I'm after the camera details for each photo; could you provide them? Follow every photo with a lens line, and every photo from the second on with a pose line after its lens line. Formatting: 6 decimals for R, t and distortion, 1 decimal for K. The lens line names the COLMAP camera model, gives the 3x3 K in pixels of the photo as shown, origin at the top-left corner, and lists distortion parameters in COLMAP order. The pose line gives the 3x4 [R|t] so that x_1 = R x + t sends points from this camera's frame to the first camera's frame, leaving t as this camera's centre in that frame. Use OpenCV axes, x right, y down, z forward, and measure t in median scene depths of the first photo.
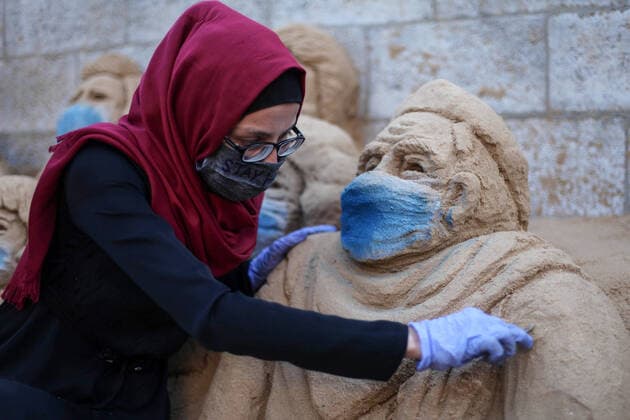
lens RADIAL K [[995.6, 0, 355.3], [0, 995.6, 231.7], [0, 0, 1]] dist [-0.121692, 0.000000]
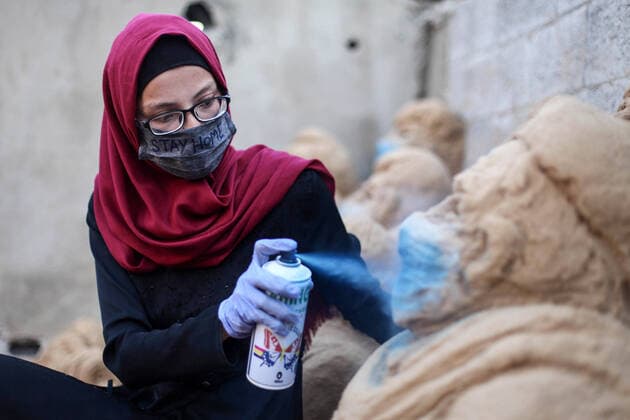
lens RADIAL K [[964.7, 0, 312.0], [0, 964.7, 210.2], [0, 0, 1]] dist [-0.115018, 0.000000]
pose [[0.576167, 0.025985, -0.816919, 0.504521], [-0.101136, 0.994080, -0.039710, -0.019117], [0.811051, 0.105499, 0.575384, 0.398717]]
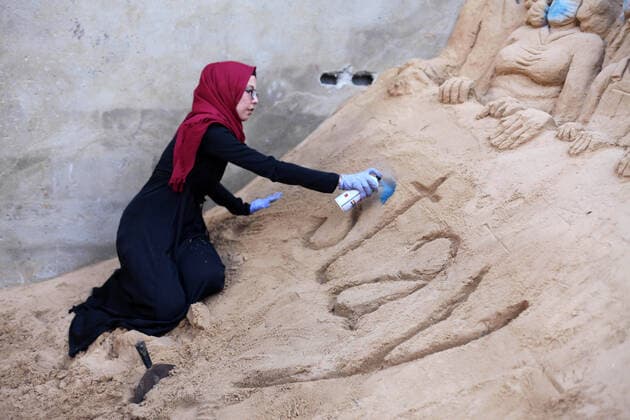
lens RADIAL K [[919.0, 0, 315.4], [0, 919.0, 212.1], [0, 0, 1]] dist [-0.125080, 0.000000]
pose [[0.636371, 0.234131, -0.734993, 0.582272], [-0.095323, 0.969390, 0.226265, 0.018335], [0.765471, -0.073926, 0.639210, -0.681329]]
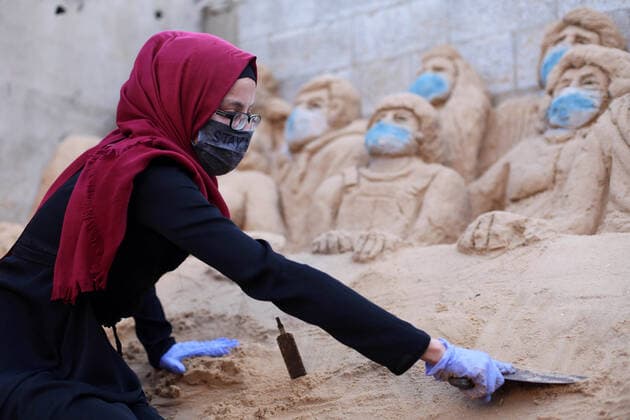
lens RADIAL K [[964.7, 0, 308.4], [0, 964.7, 215.1], [0, 0, 1]] dist [-0.115018, 0.000000]
pose [[0.976280, -0.024510, -0.215122, -0.194483], [-0.015936, 0.982743, -0.184289, 0.431134], [0.215926, 0.183346, 0.959041, -0.446721]]
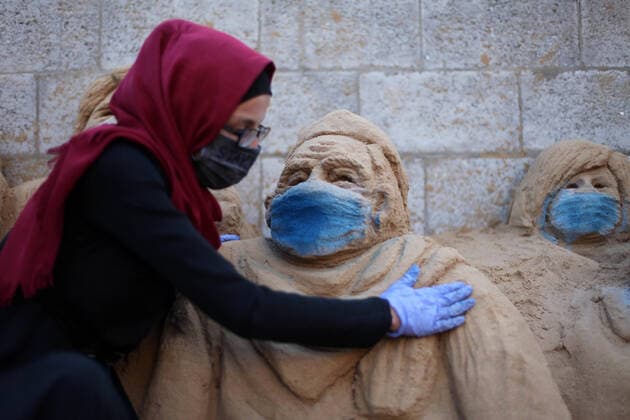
lens RADIAL K [[919.0, 0, 316.5], [0, 919.0, 211.7], [0, 0, 1]] dist [-0.125080, 0.000000]
pose [[0.920773, 0.023423, 0.389395, -0.329188], [0.015731, 0.995154, -0.097057, 0.066600], [-0.389782, 0.095493, 0.915943, 0.014516]]
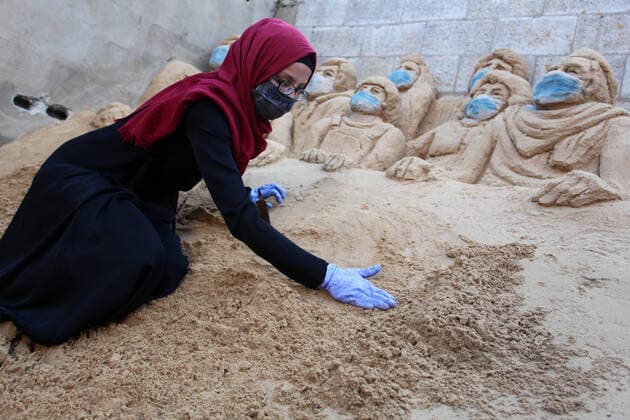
lens RADIAL K [[574.4, 0, 333.1], [0, 574.4, 193.7], [0, 0, 1]] dist [0.013672, 0.000000]
pose [[0.959646, 0.202316, -0.195316, -0.142290], [-0.227924, 0.966402, -0.118818, 0.443755], [0.164715, 0.158541, 0.973516, -0.368347]]
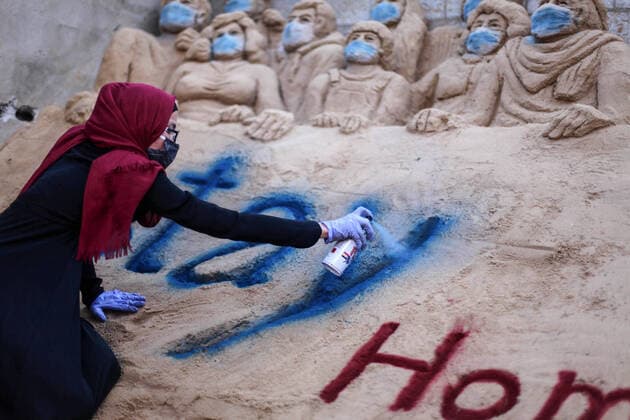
lens RADIAL K [[919.0, 0, 318.9], [0, 919.0, 210.2], [0, 0, 1]] dist [-0.125080, 0.000000]
pose [[0.992559, 0.053955, -0.109160, -0.236128], [-0.059319, 0.997155, -0.046507, 0.512535], [0.106341, 0.052637, 0.992936, -1.133569]]
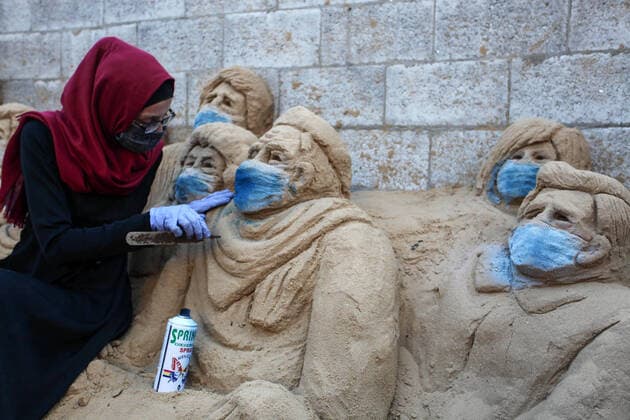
lens RADIAL K [[654.1, 0, 315.2], [0, 654.1, 207.4], [0, 0, 1]] dist [0.049188, 0.000000]
pose [[0.999071, 0.034558, -0.025752, 0.132039], [-0.034067, 0.999234, 0.019265, -0.003590], [0.026398, -0.018370, 0.999483, -0.099698]]
